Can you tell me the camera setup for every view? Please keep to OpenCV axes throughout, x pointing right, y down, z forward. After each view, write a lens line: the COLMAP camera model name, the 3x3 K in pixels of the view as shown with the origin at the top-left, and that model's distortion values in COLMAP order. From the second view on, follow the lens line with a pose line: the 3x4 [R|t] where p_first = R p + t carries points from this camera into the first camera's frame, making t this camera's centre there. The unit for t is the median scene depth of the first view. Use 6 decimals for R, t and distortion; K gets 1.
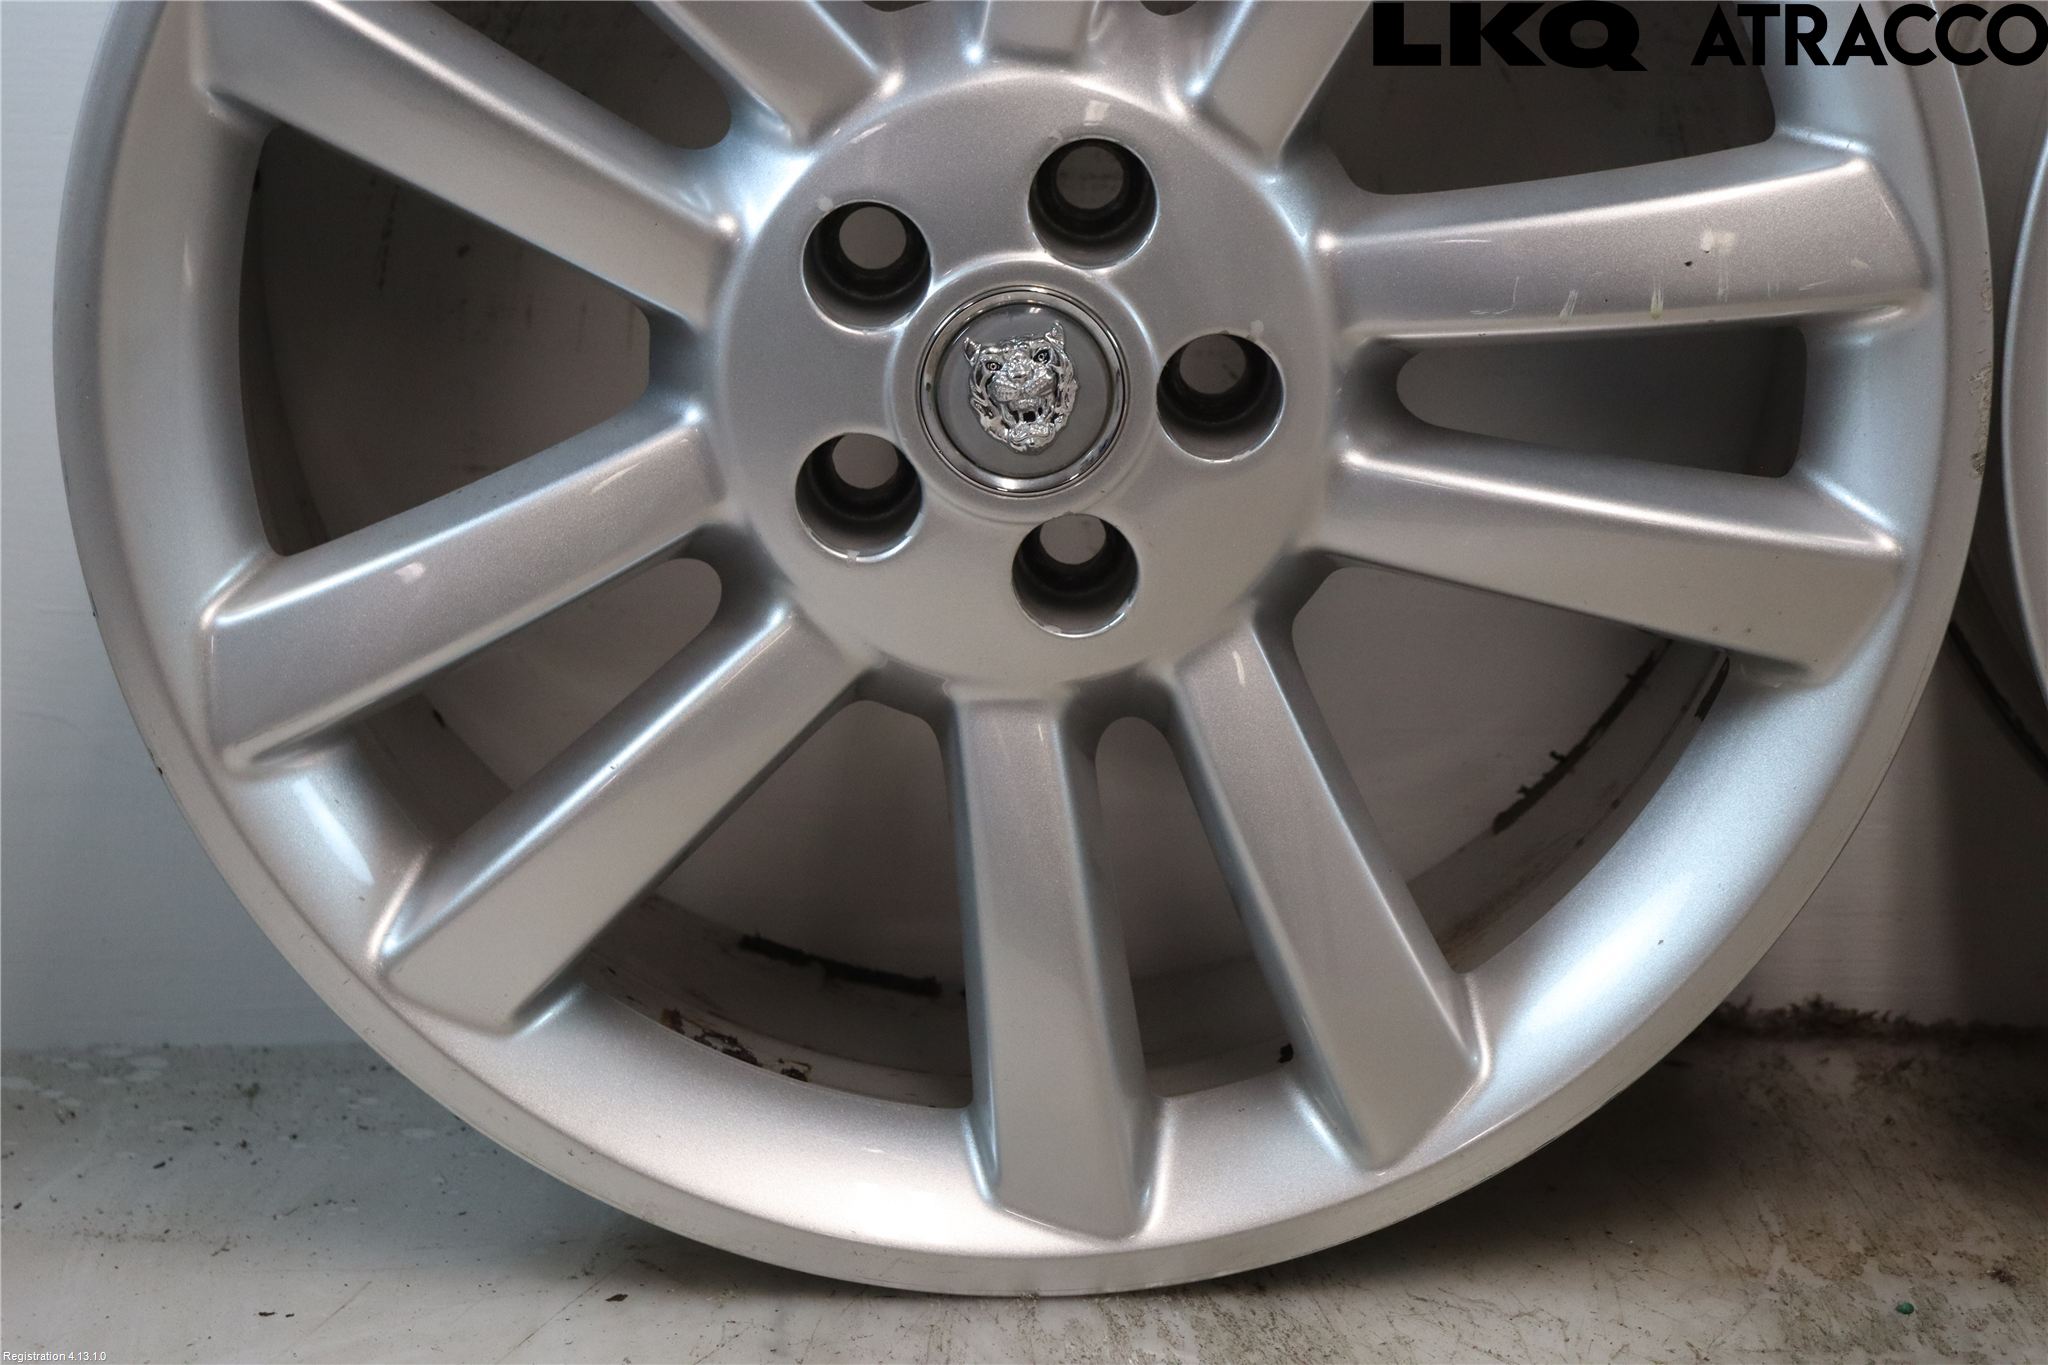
lens RADIAL K [[5163.2, 0, 1015.7], [0, 5163.2, 677.4], [0, 0, 1]] dist [0.508841, 0.000000]
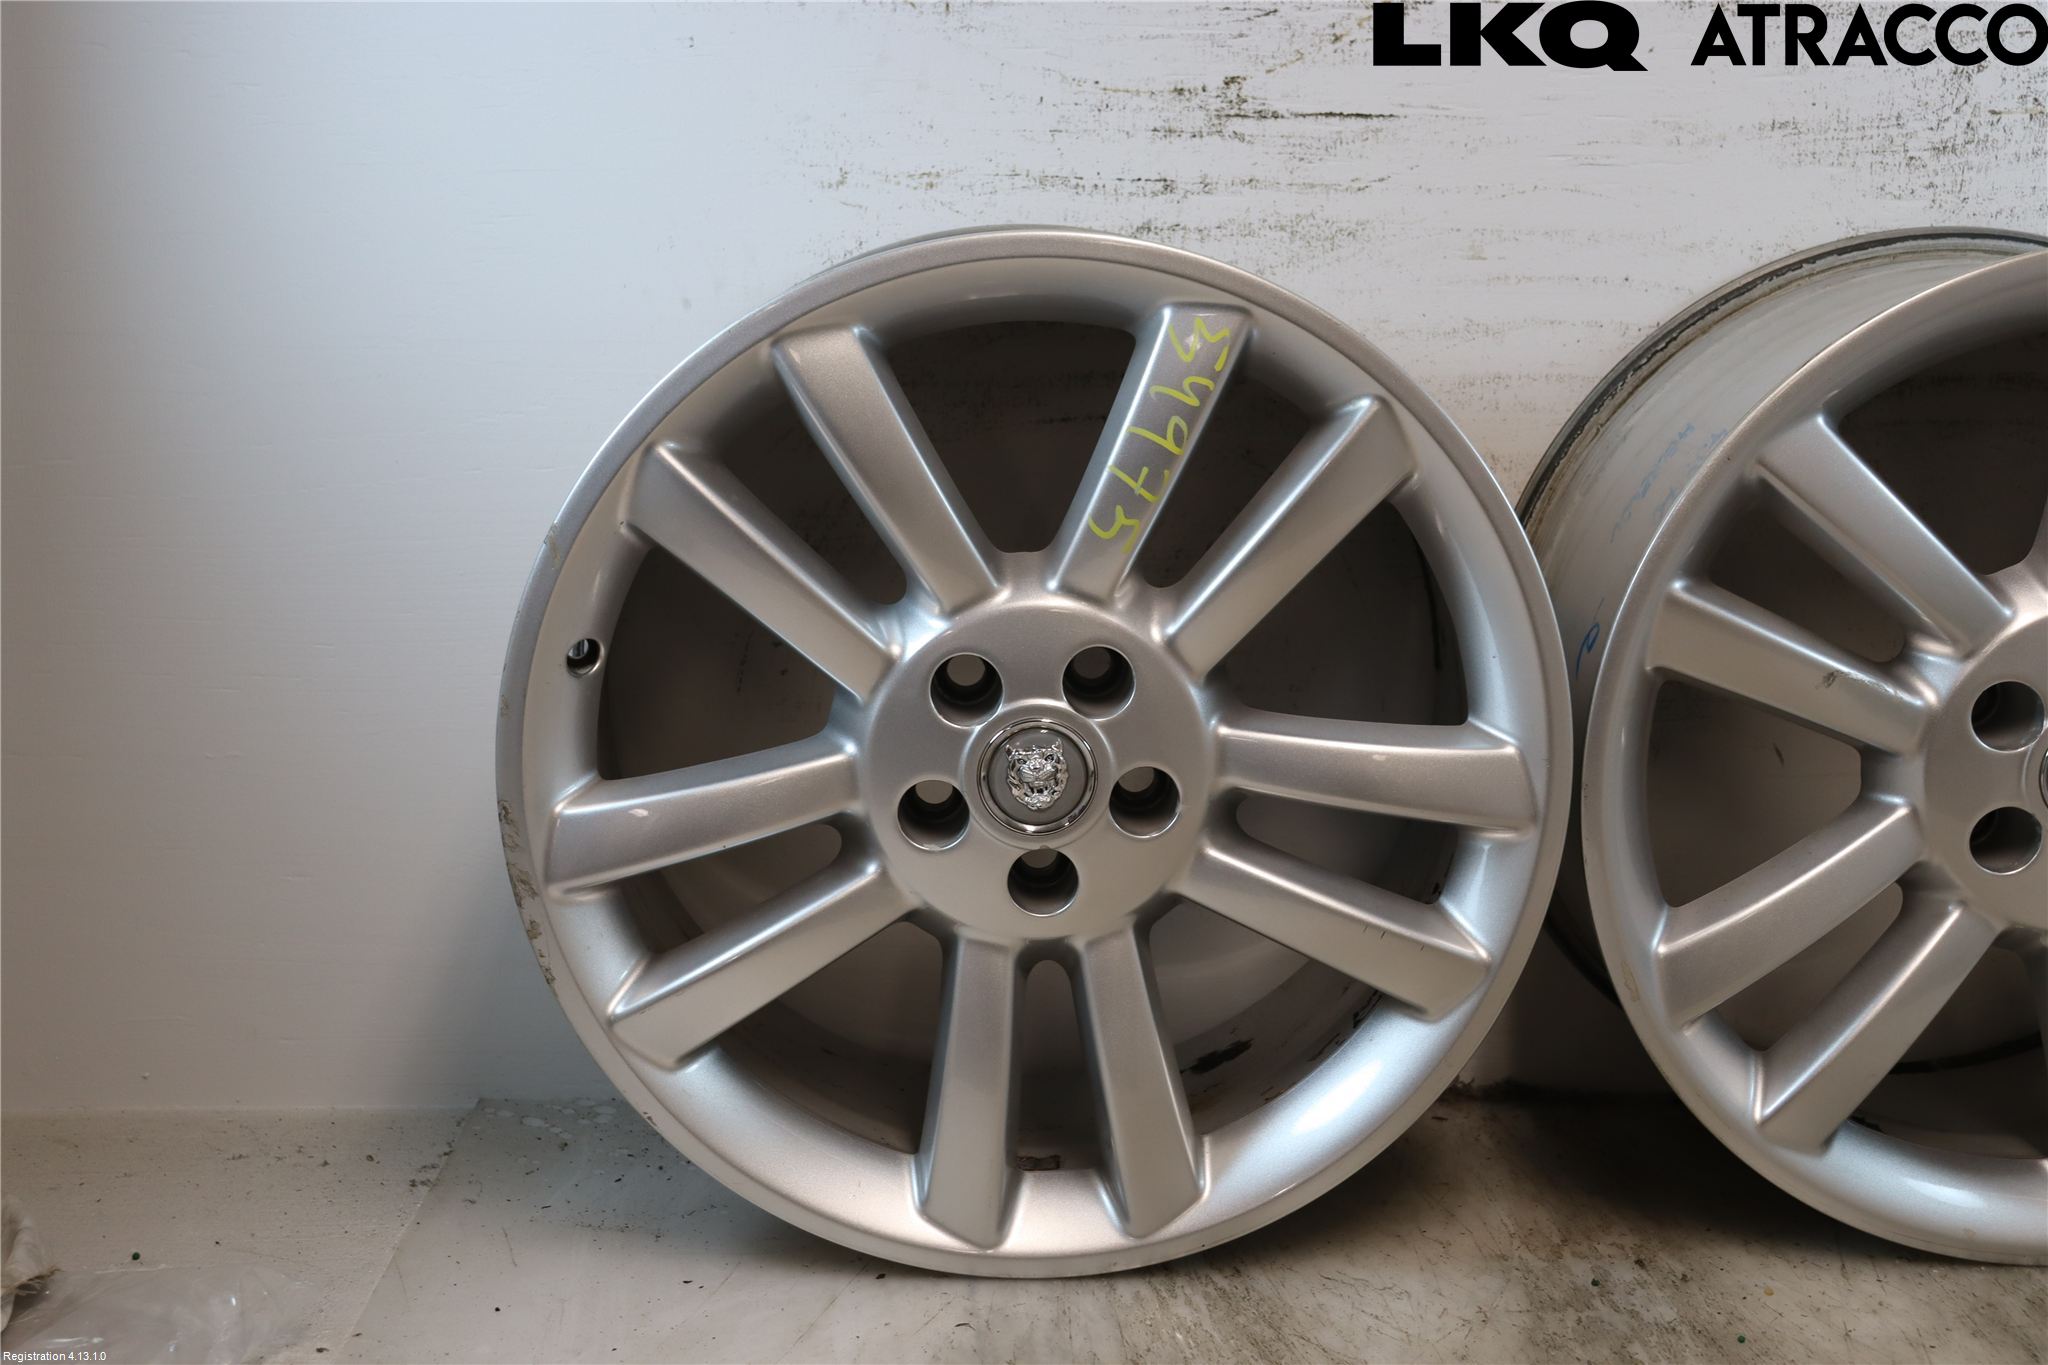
lens RADIAL K [[2493.6, 0, 1033.0], [0, 2493.6, 703.8], [0, 0, 1]] dist [0.013636, 0.000000]
pose [[0.999341, 0.011268, 0.034495, -0.057520], [-0.010359, 0.999597, -0.026420, -0.056670], [-0.034778, 0.026045, 0.999056, 0.145626]]
